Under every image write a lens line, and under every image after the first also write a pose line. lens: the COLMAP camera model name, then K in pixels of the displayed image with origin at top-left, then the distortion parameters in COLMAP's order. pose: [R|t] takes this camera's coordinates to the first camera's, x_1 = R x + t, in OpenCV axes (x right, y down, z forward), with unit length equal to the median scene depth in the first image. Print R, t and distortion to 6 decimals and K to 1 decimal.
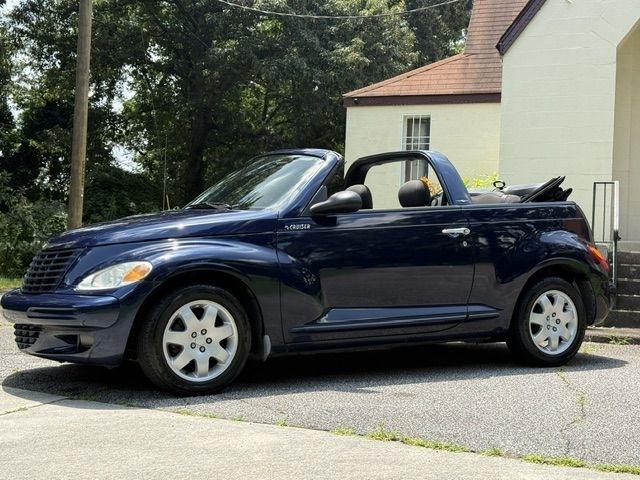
lens RADIAL K [[929.6, 0, 320.0], [0, 929.6, 240.2], [0, 0, 1]] dist [0.115492, 0.000000]
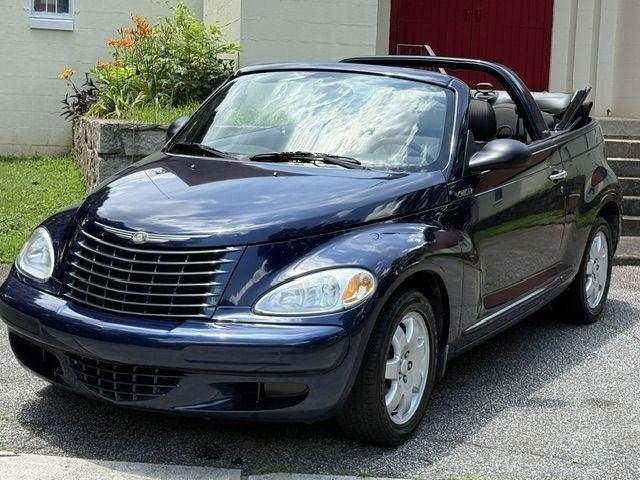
lens RADIAL K [[1225.8, 0, 320.8], [0, 1225.8, 240.5], [0, 0, 1]] dist [0.158359, 0.000000]
pose [[0.860549, -0.063087, 0.505447, -0.561647], [-0.023393, 0.986359, 0.162939, -0.121358], [-0.508831, -0.152041, 0.847334, 0.208768]]
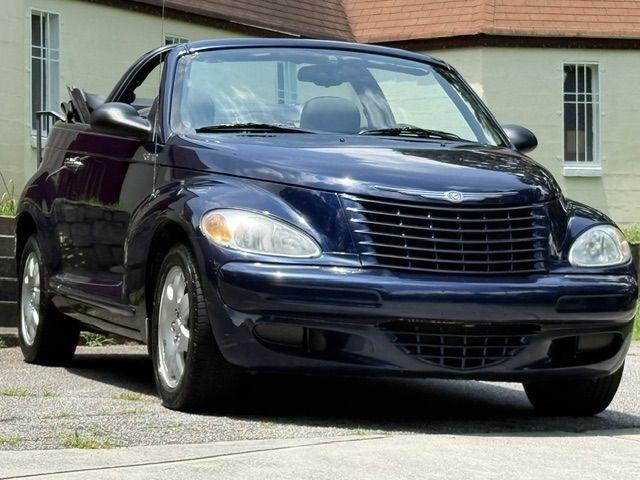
lens RADIAL K [[2263.1, 0, 315.6], [0, 2263.1, 239.8], [0, 0, 1]] dist [0.153395, 0.000000]
pose [[0.216108, -0.006522, 0.976348, -1.588727], [-0.035832, 0.999251, 0.014606, 0.014182], [-0.975712, -0.038141, 0.215713, 0.712074]]
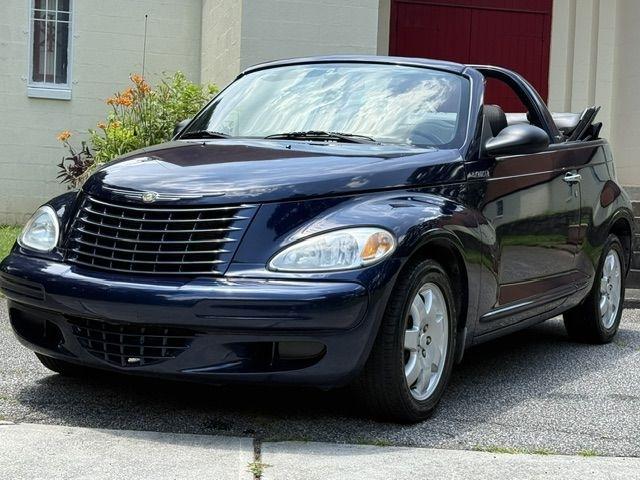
lens RADIAL K [[1225.8, 0, 316.4], [0, 1225.8, 238.9], [0, 0, 1]] dist [0.158359, 0.000000]
pose [[0.857125, -0.010099, 0.515009, -0.565945], [-0.028892, 0.997291, 0.067641, -0.022555], [-0.514298, -0.072857, 0.854512, 0.231896]]
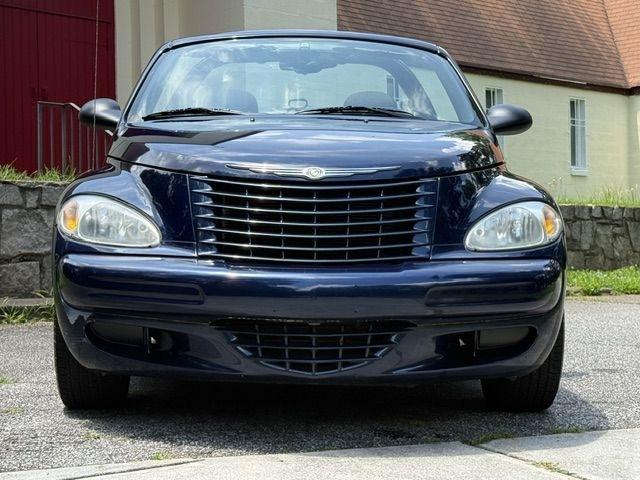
lens RADIAL K [[1225.8, 0, 316.3], [0, 1225.8, 238.2], [0, 0, 1]] dist [0.158359, 0.000000]
pose [[0.486644, -0.027137, 0.873179, -0.816779], [-0.006546, 0.999376, 0.034708, 0.016895], [-0.873576, -0.022606, 0.486163, 0.614193]]
